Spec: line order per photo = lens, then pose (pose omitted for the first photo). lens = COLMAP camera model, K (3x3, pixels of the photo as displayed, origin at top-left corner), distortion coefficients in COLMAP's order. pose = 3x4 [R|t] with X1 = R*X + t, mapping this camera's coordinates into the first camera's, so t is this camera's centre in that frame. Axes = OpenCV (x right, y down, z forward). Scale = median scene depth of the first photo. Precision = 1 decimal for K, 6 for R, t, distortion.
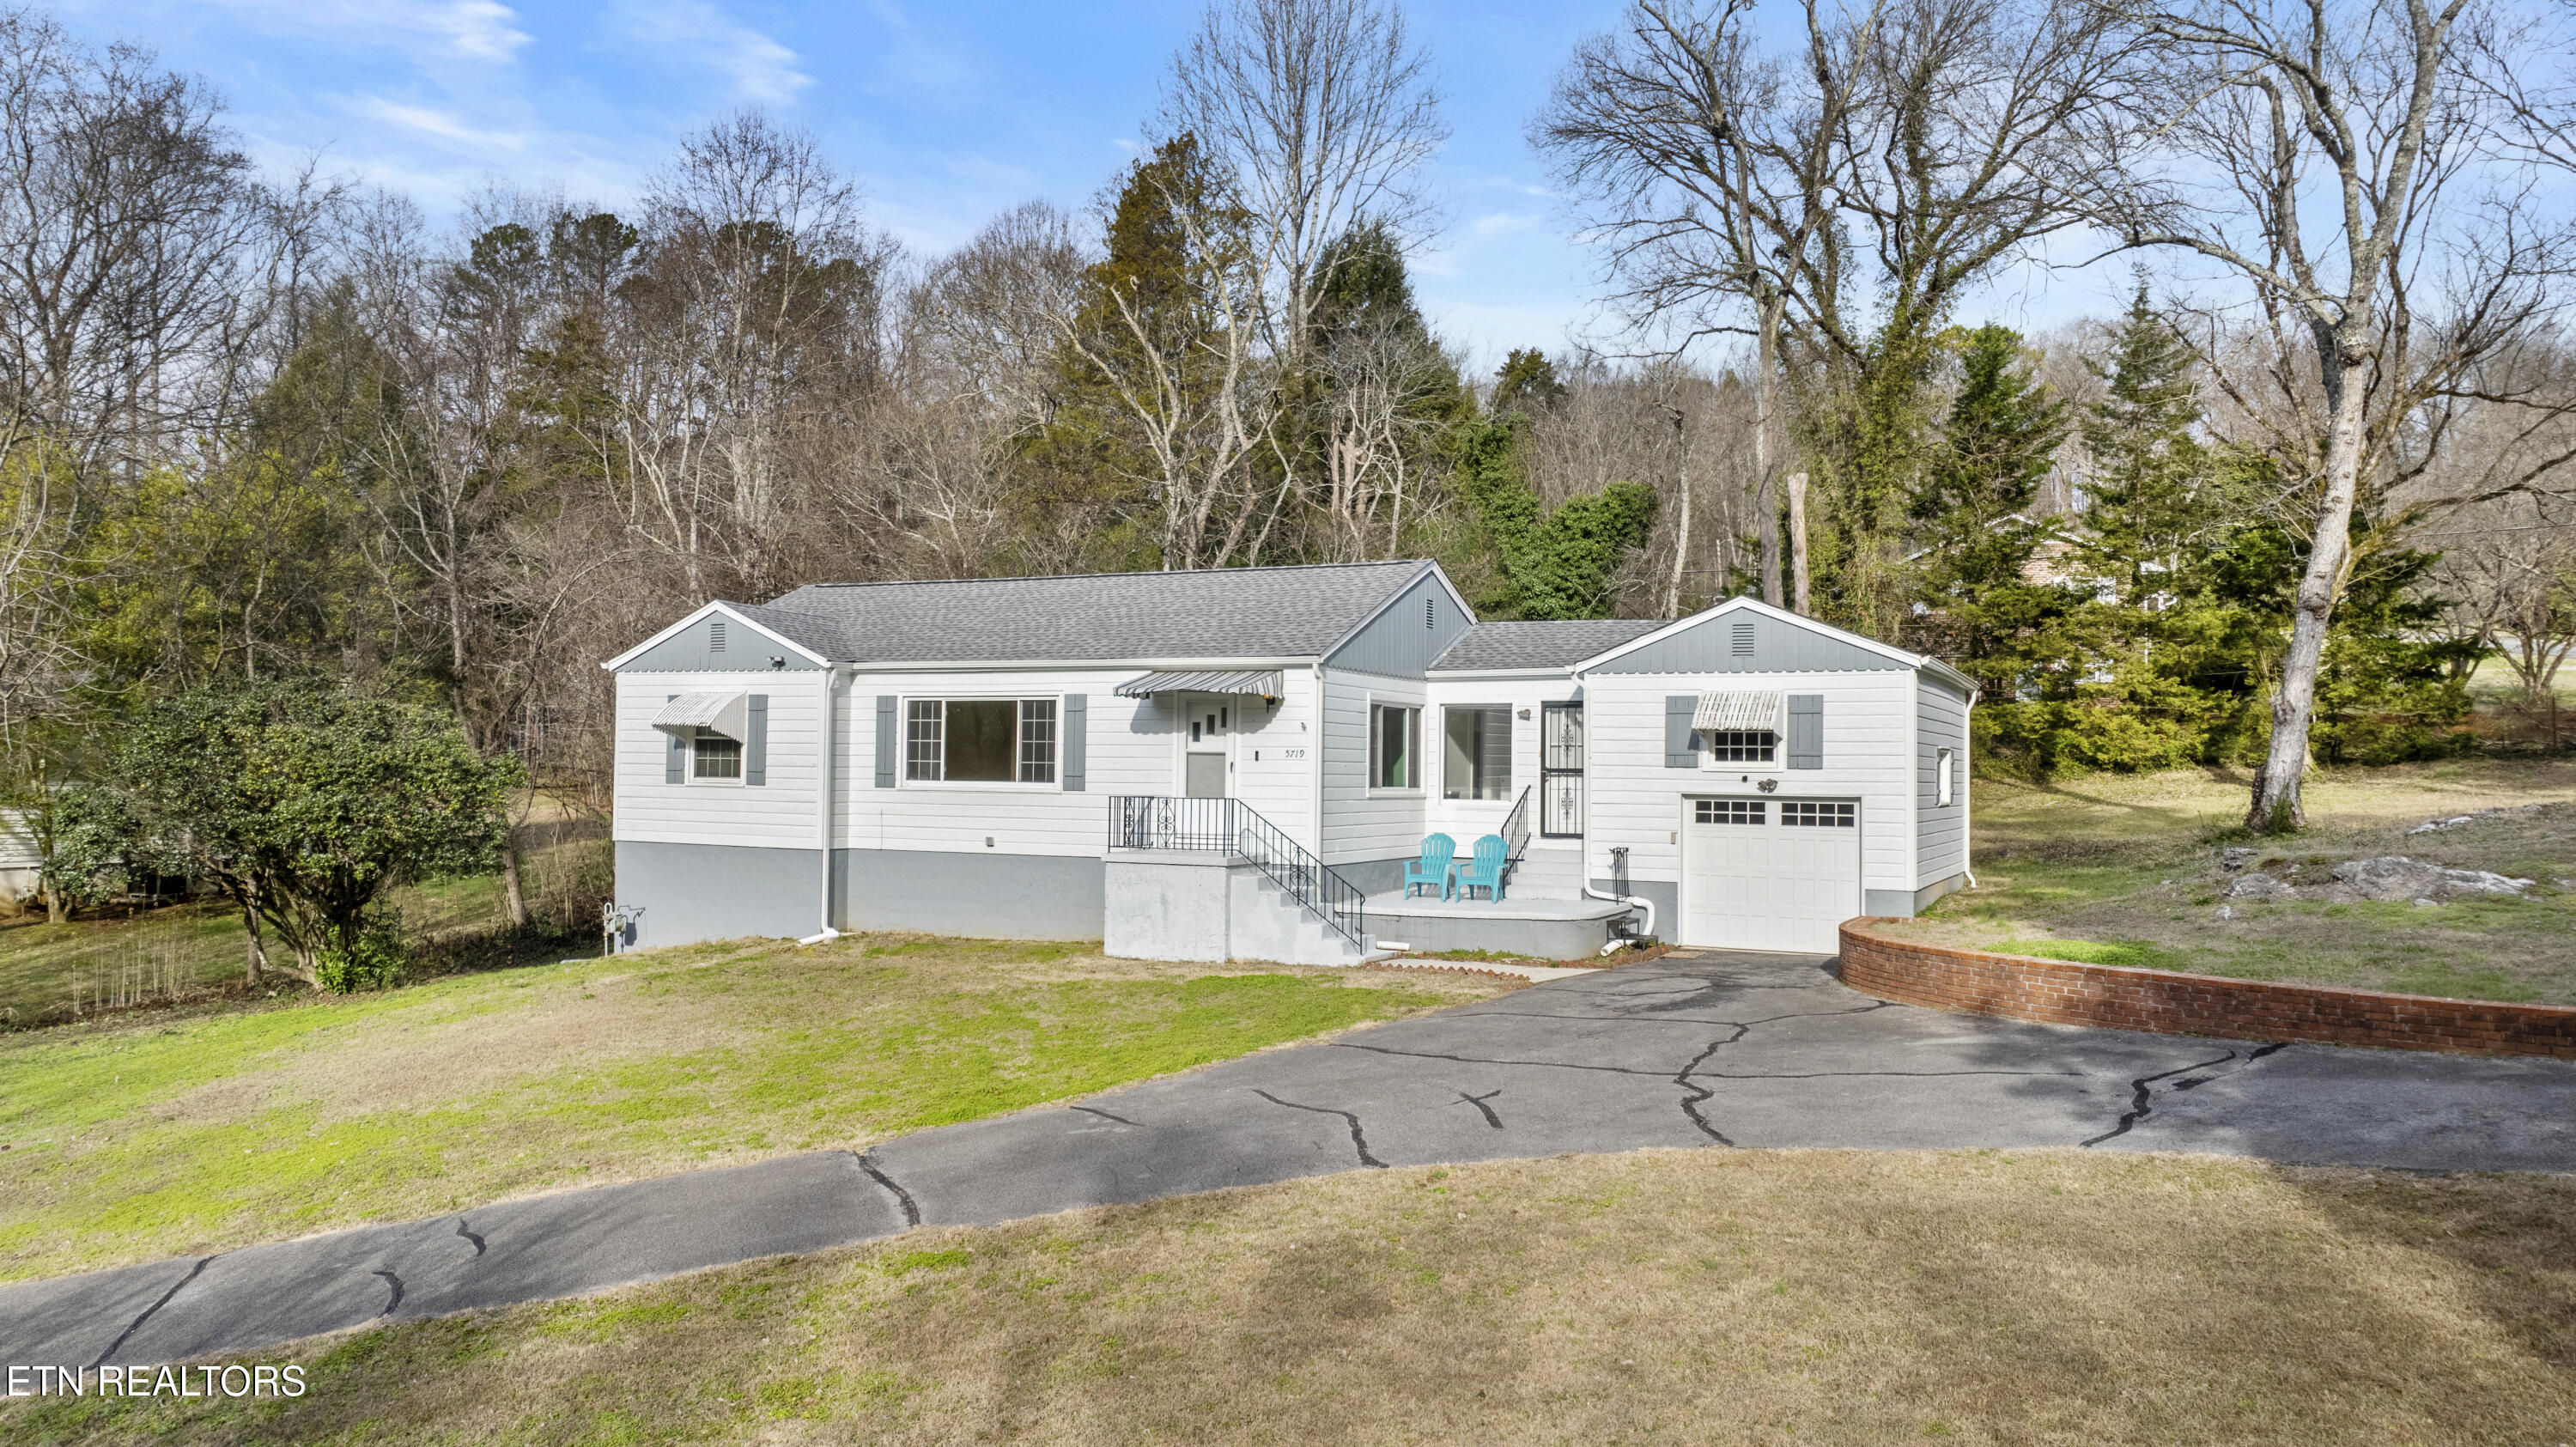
lens RADIAL K [[1838.3, 0, 1288.0], [0, 1838.3, 723.5], [0, 0, 1]] dist [0.005471, -0.000366]
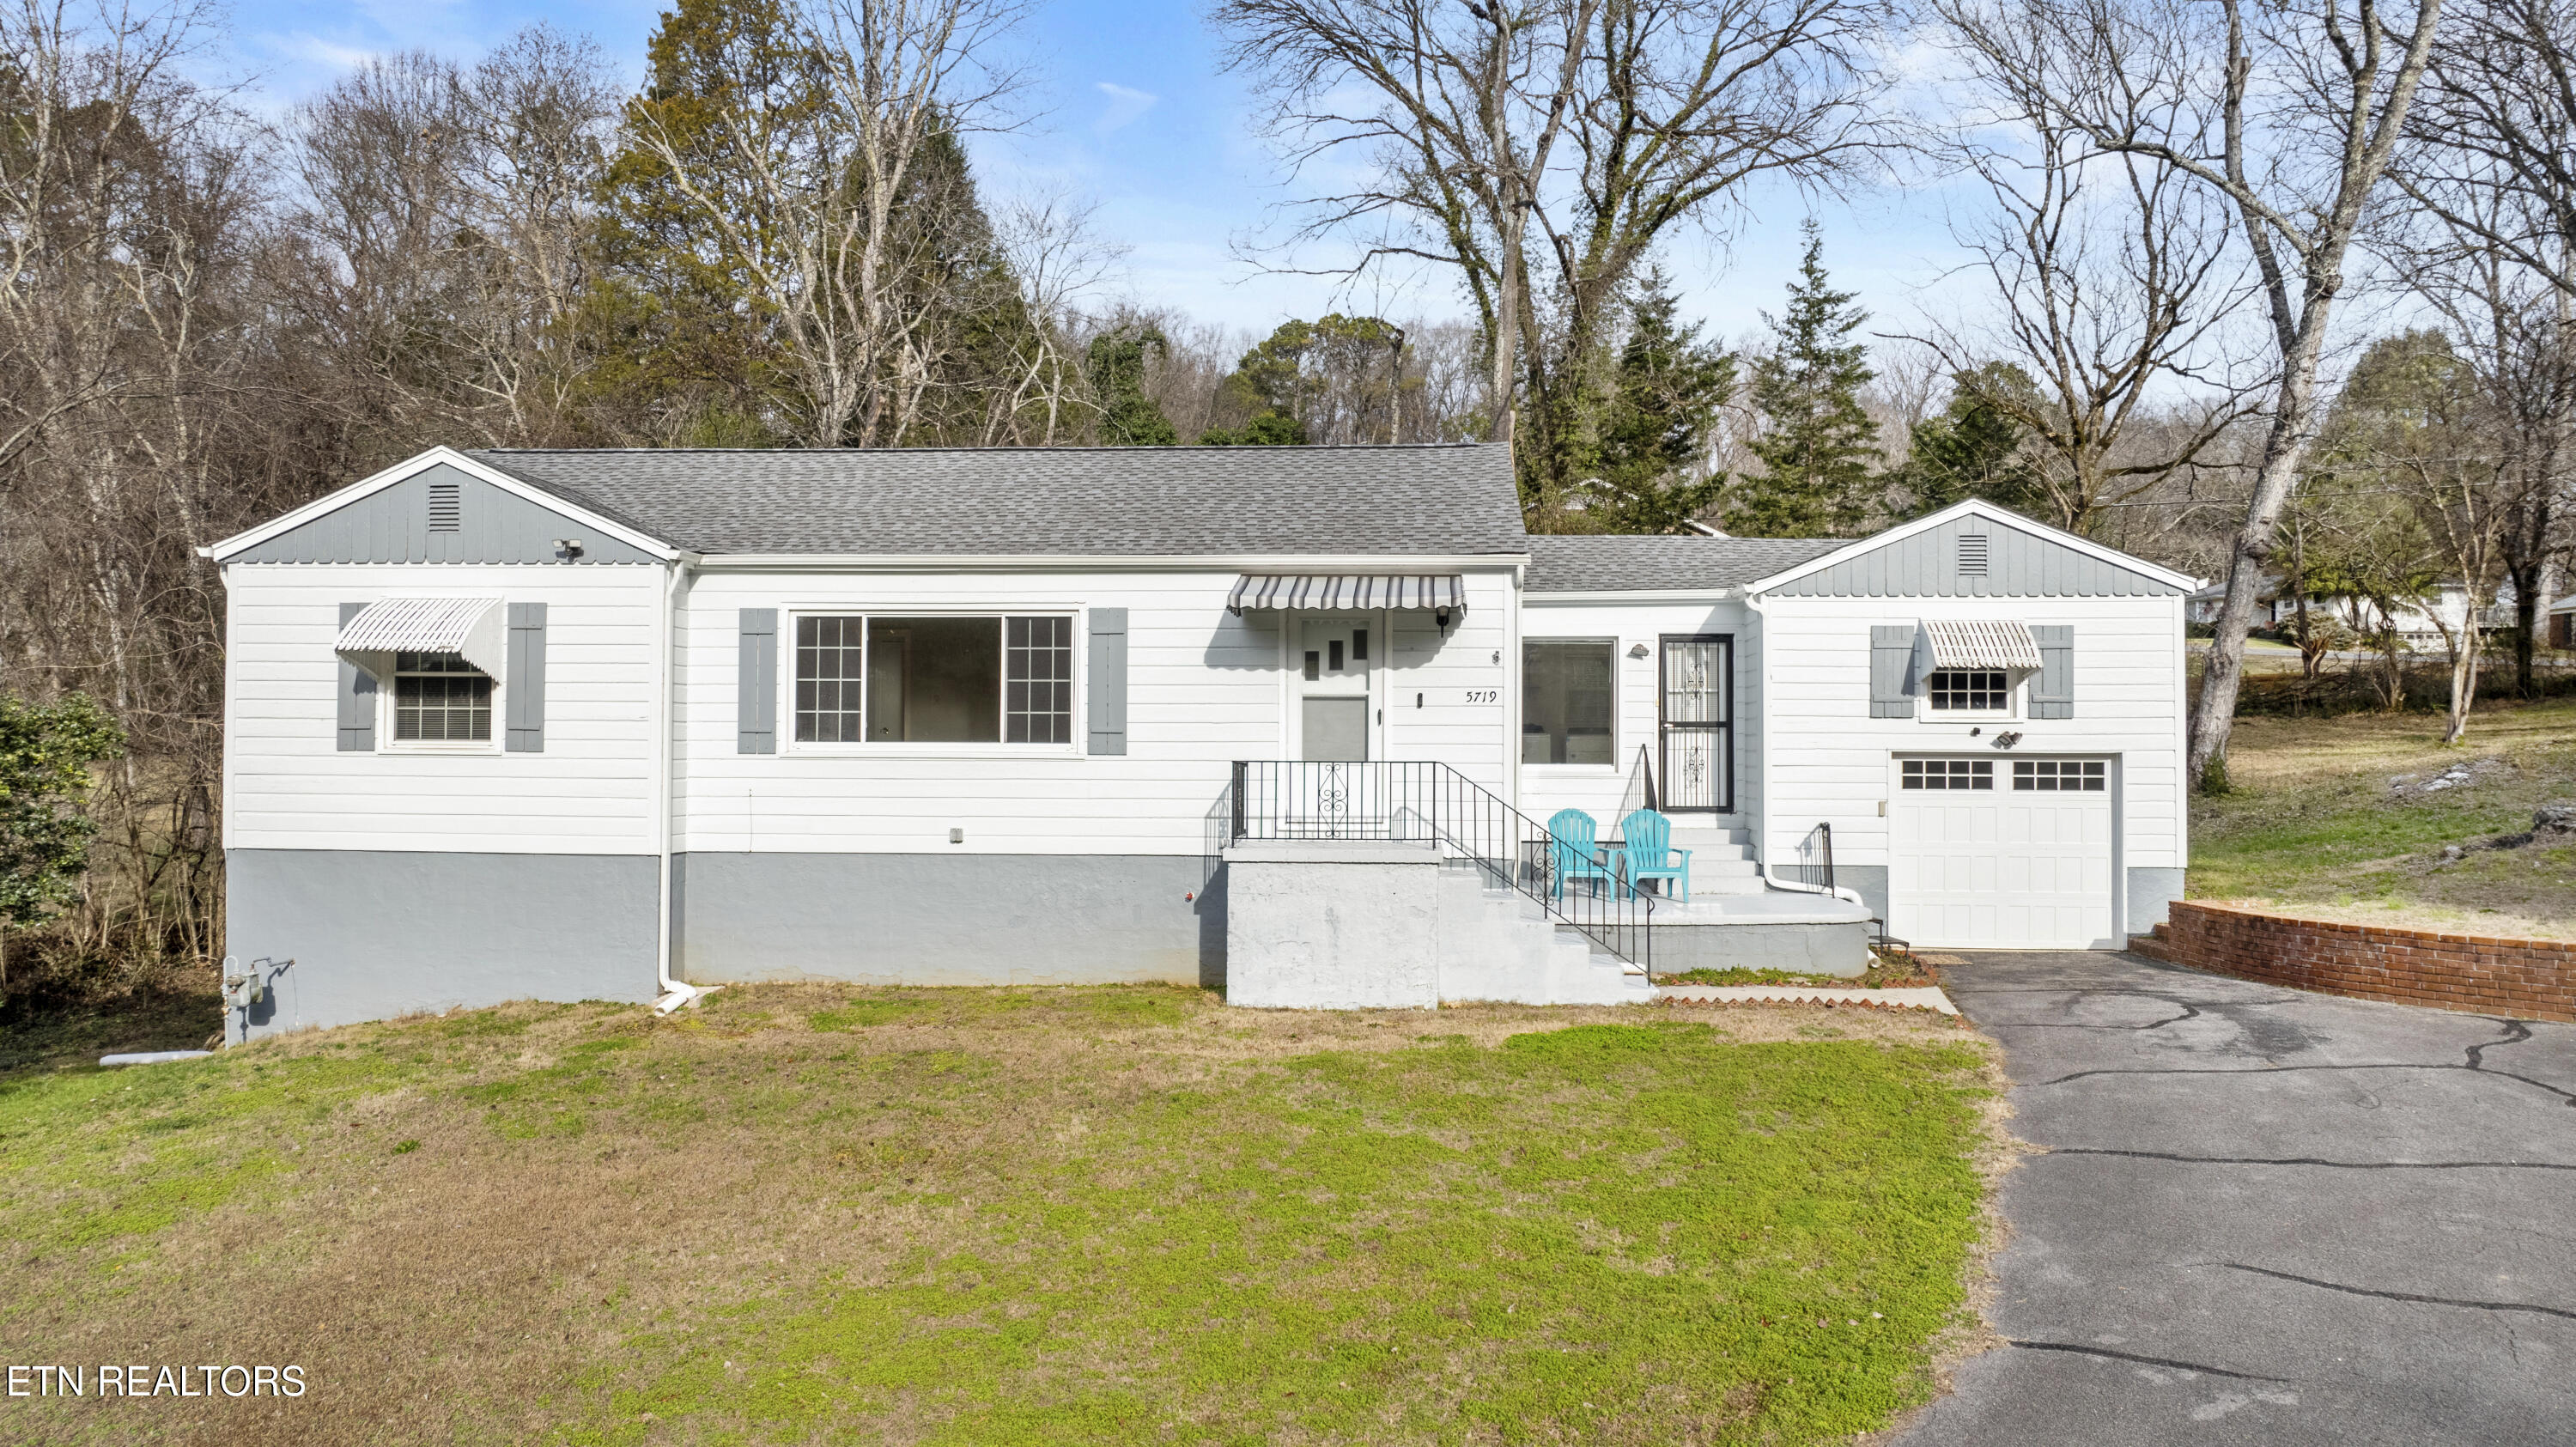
lens RADIAL K [[1838.3, 0, 1288.0], [0, 1838.3, 723.5], [0, 0, 1]] dist [0.005471, -0.000366]
pose [[0.925197, -0.000984, 0.379486, -0.302601], [-0.002646, 0.999956, 0.009045, 0.019047], [-0.379478, -0.009372, 0.925153, 0.360787]]
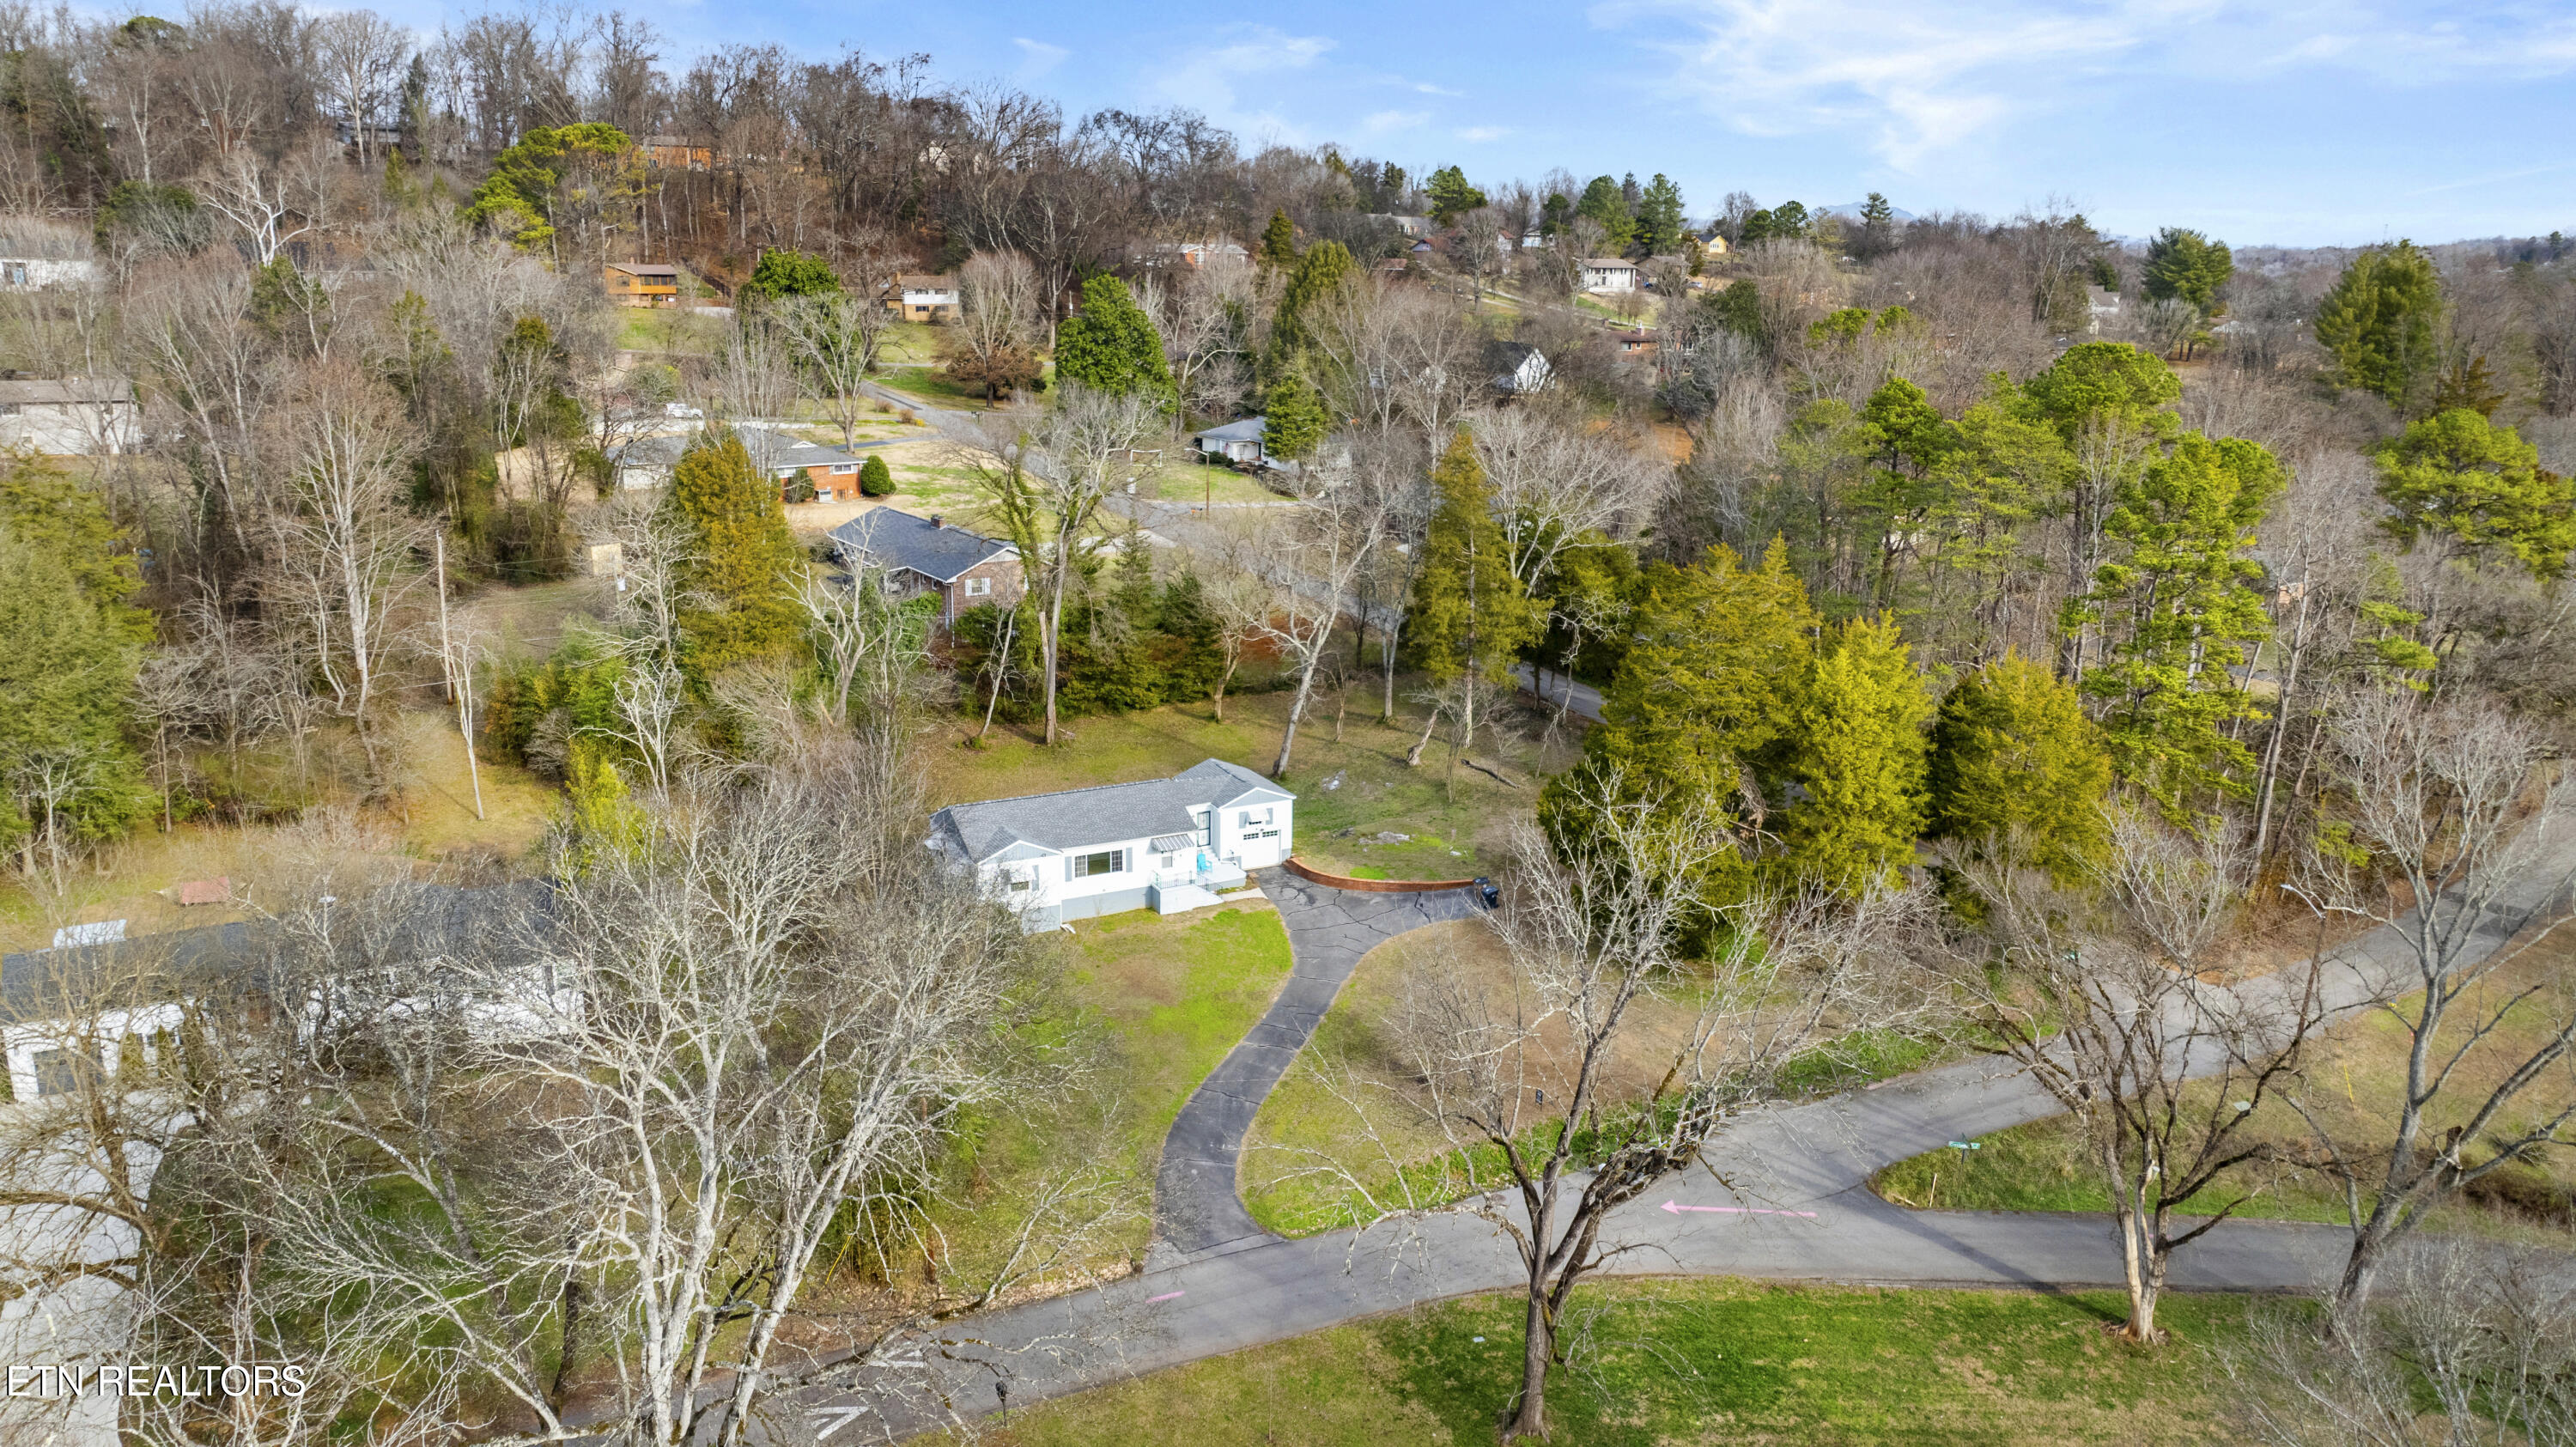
lens RADIAL K [[1838.3, 0, 1288.0], [0, 1838.3, 723.5], [0, 0, 1]] dist [0.005471, -0.000366]
pose [[0.604306, -0.202836, 0.770501, -2.674700], [-0.001843, 0.966694, 0.255929, -1.182161], [-0.796750, -0.156079, 0.583805, -1.347094]]
